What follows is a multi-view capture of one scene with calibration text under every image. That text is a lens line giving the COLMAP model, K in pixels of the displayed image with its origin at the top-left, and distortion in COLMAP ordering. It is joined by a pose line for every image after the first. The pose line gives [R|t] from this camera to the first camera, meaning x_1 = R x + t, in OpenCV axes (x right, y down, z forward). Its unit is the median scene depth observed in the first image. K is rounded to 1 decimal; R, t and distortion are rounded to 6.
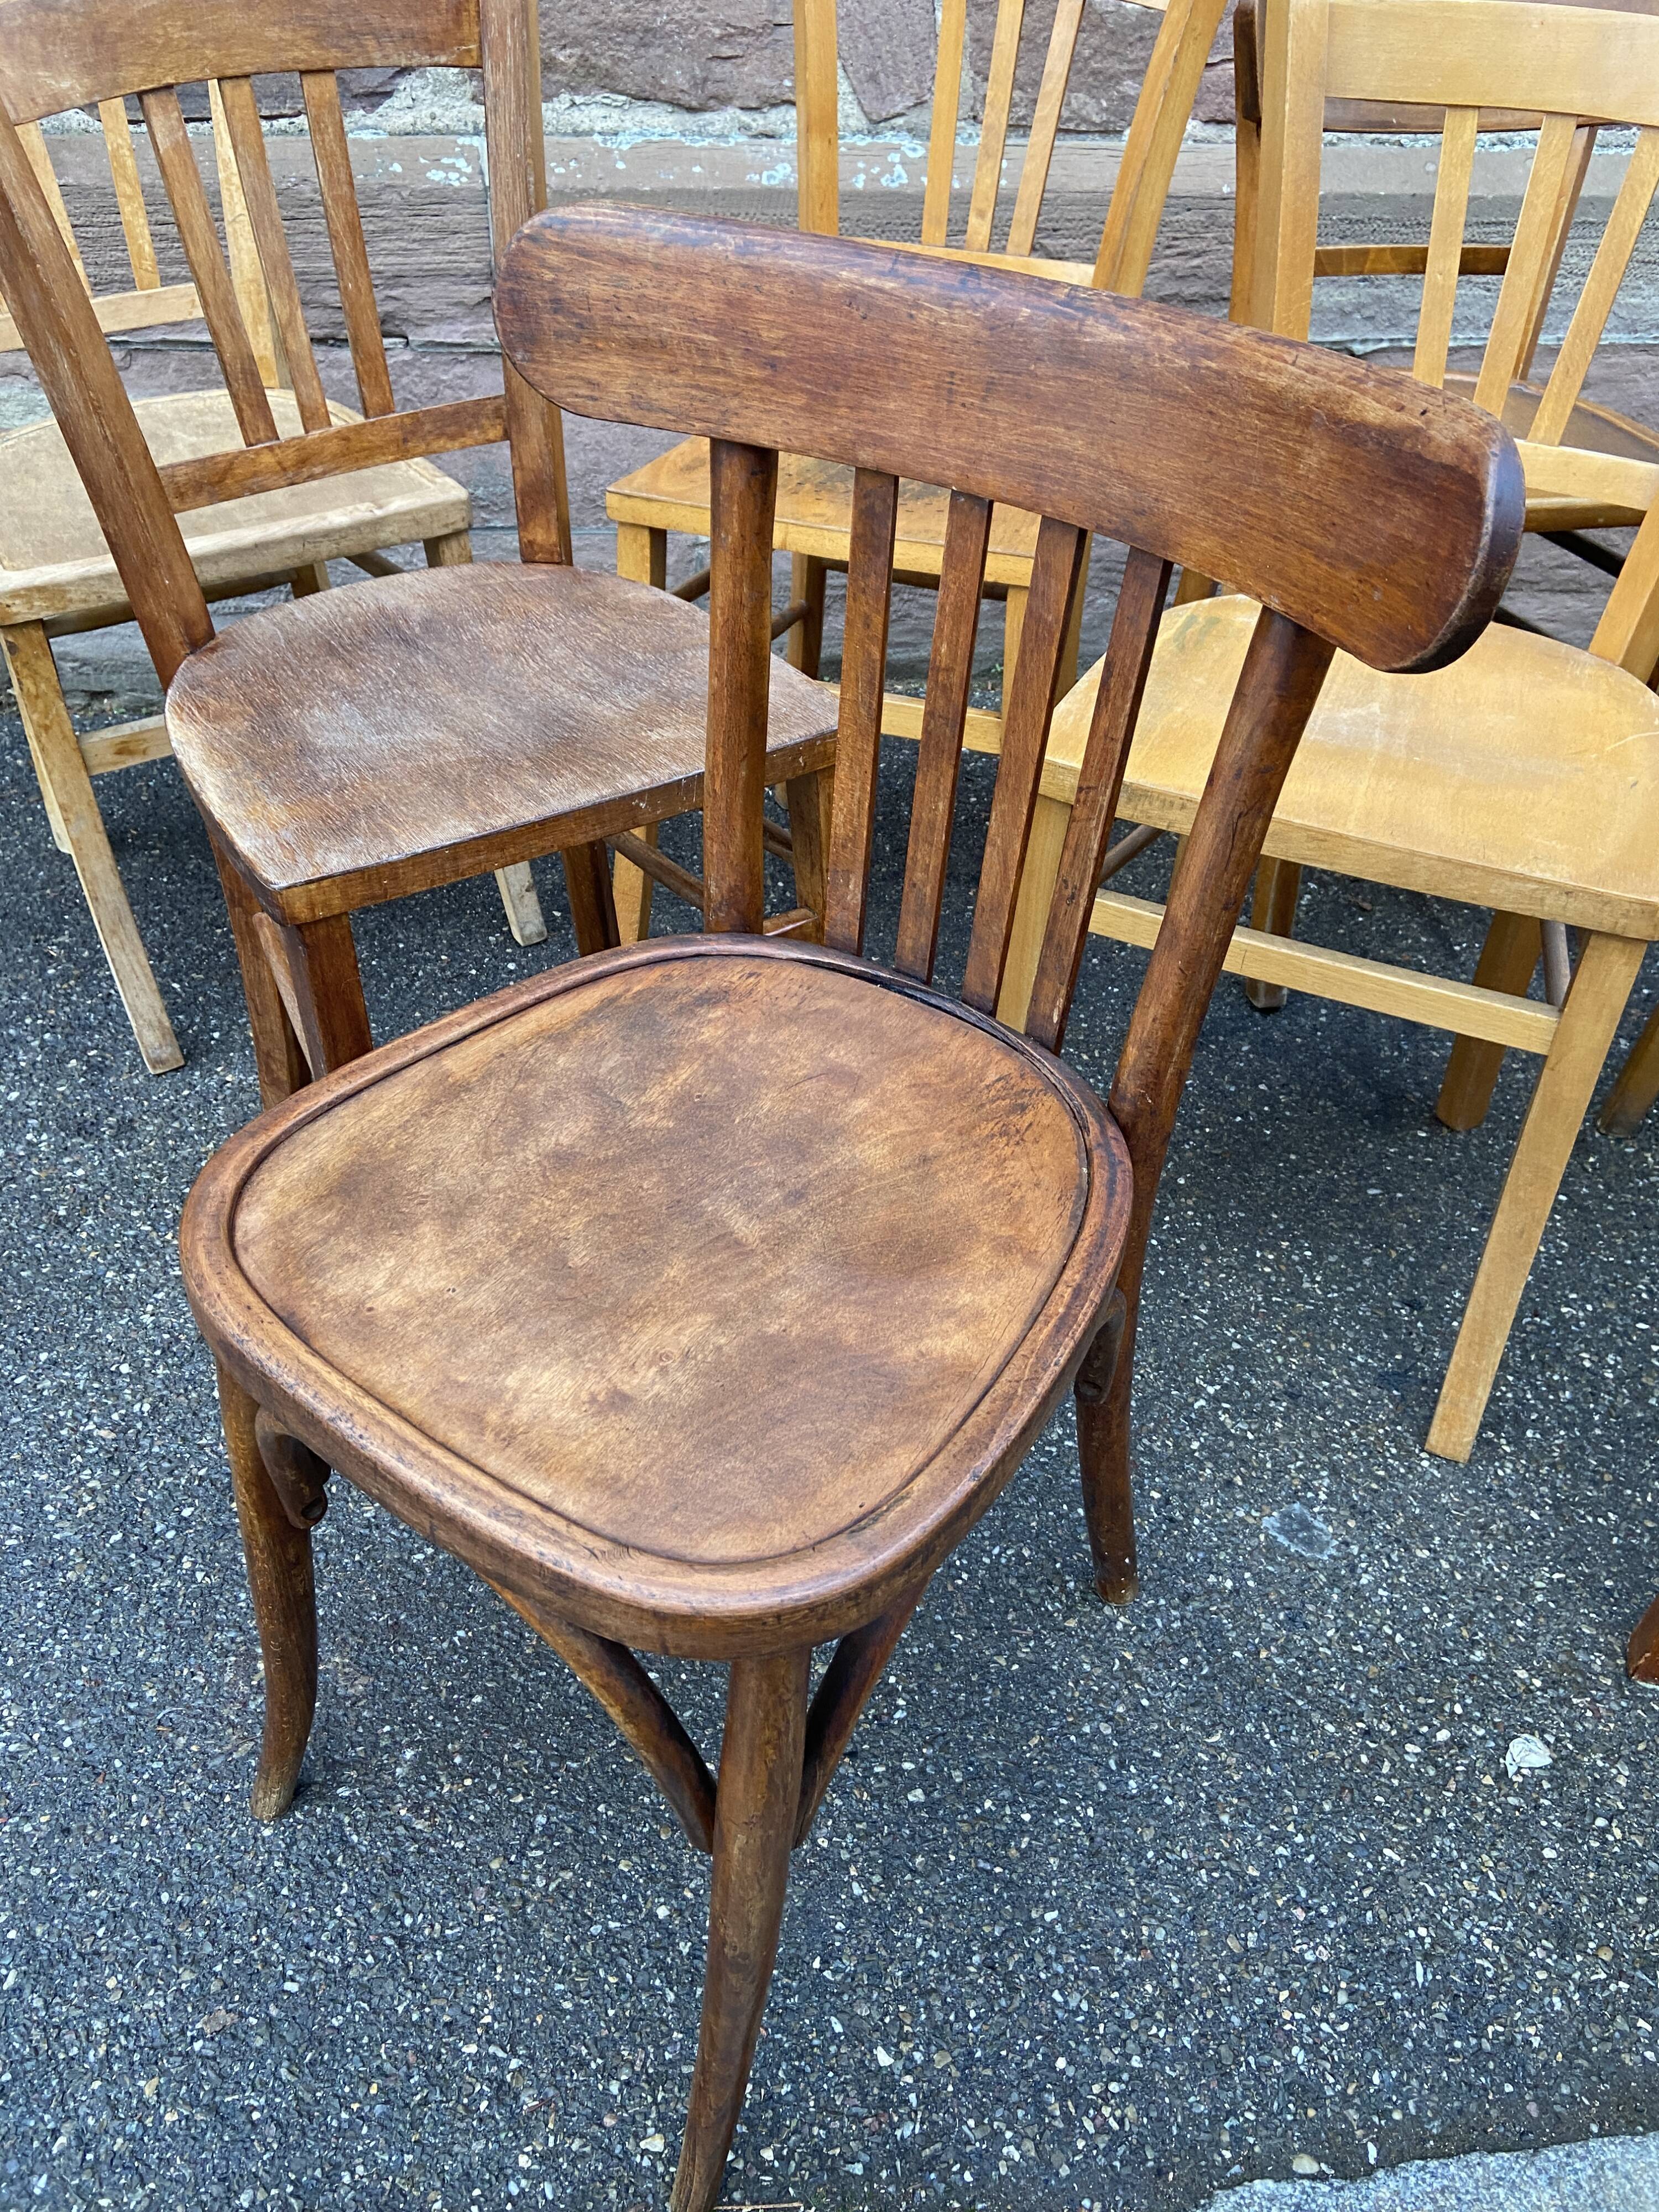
lens RADIAL K [[1667.8, 0, 838.9], [0, 1667.8, 1088.2], [0, 0, 1]] dist [0.123913, -0.157712]
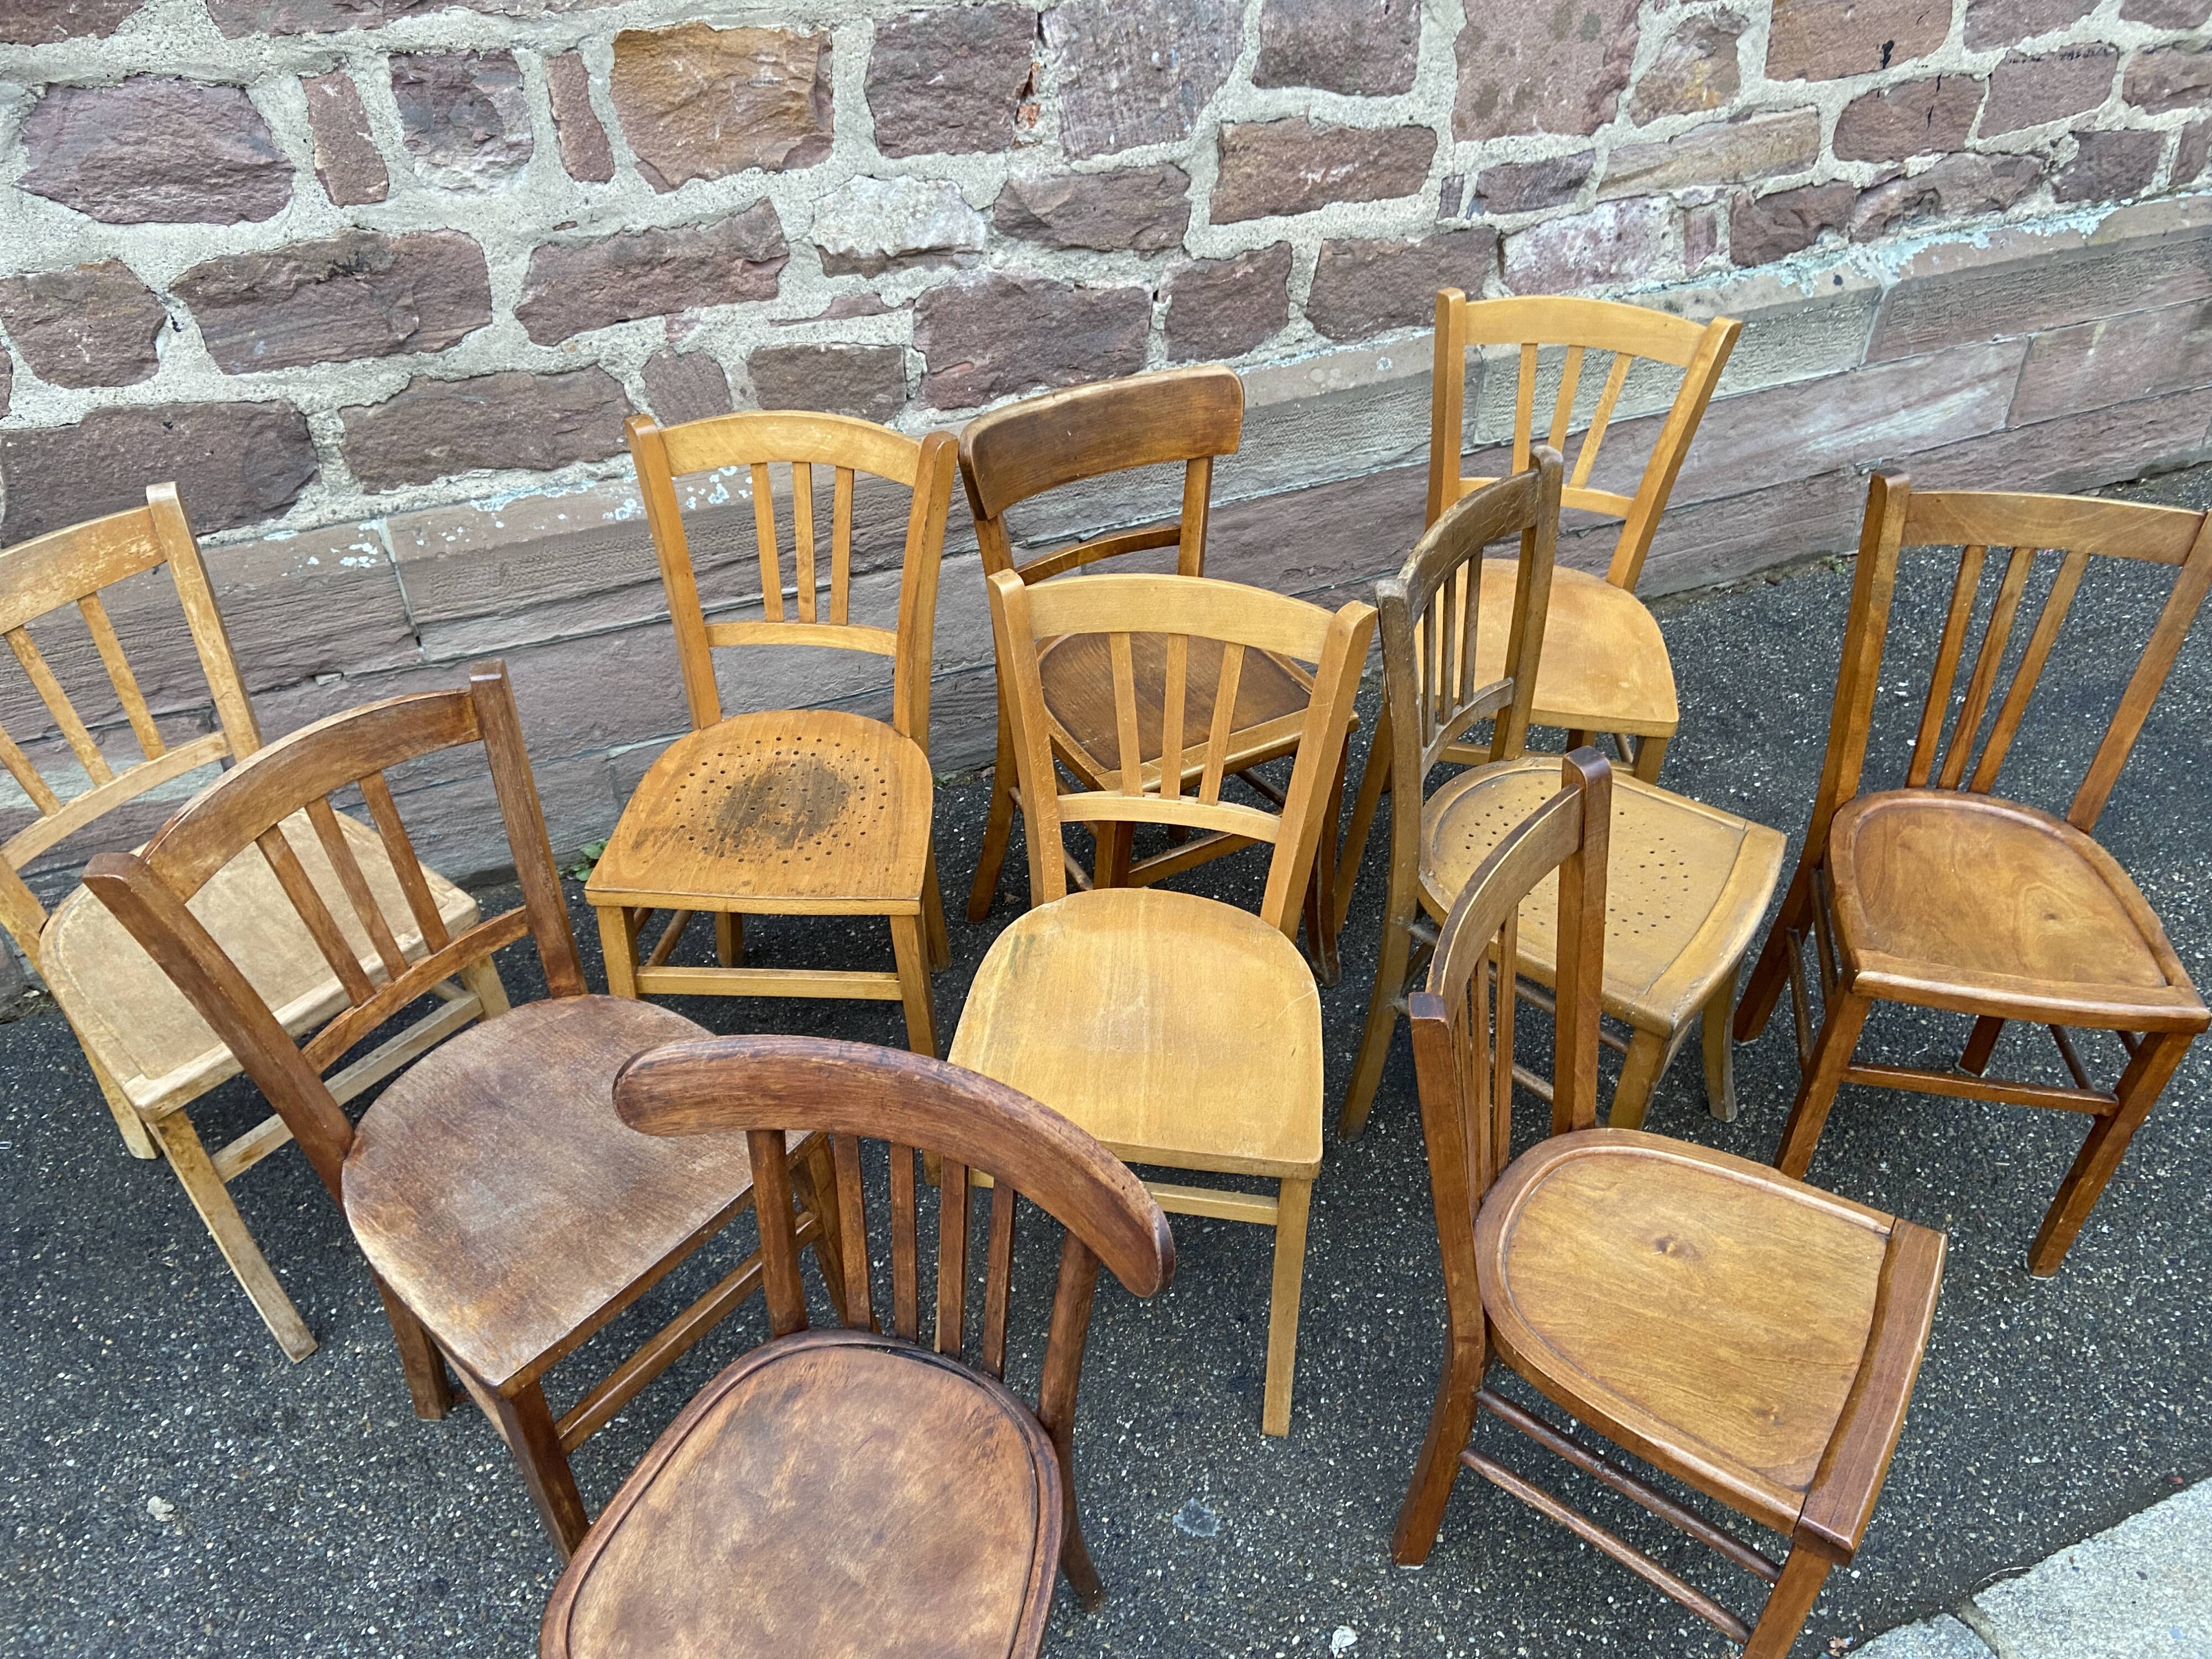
lens RADIAL K [[1667.8, 0, 1090.2], [0, 1667.8, 834.9], [0, 0, 1]] dist [0.123913, -0.157712]
pose [[0.957621, -0.198717, 0.208505, -0.021702], [0.192543, 0.980029, 0.049712, -0.406311], [-0.214219, -0.007459, 0.976757, -0.454607]]
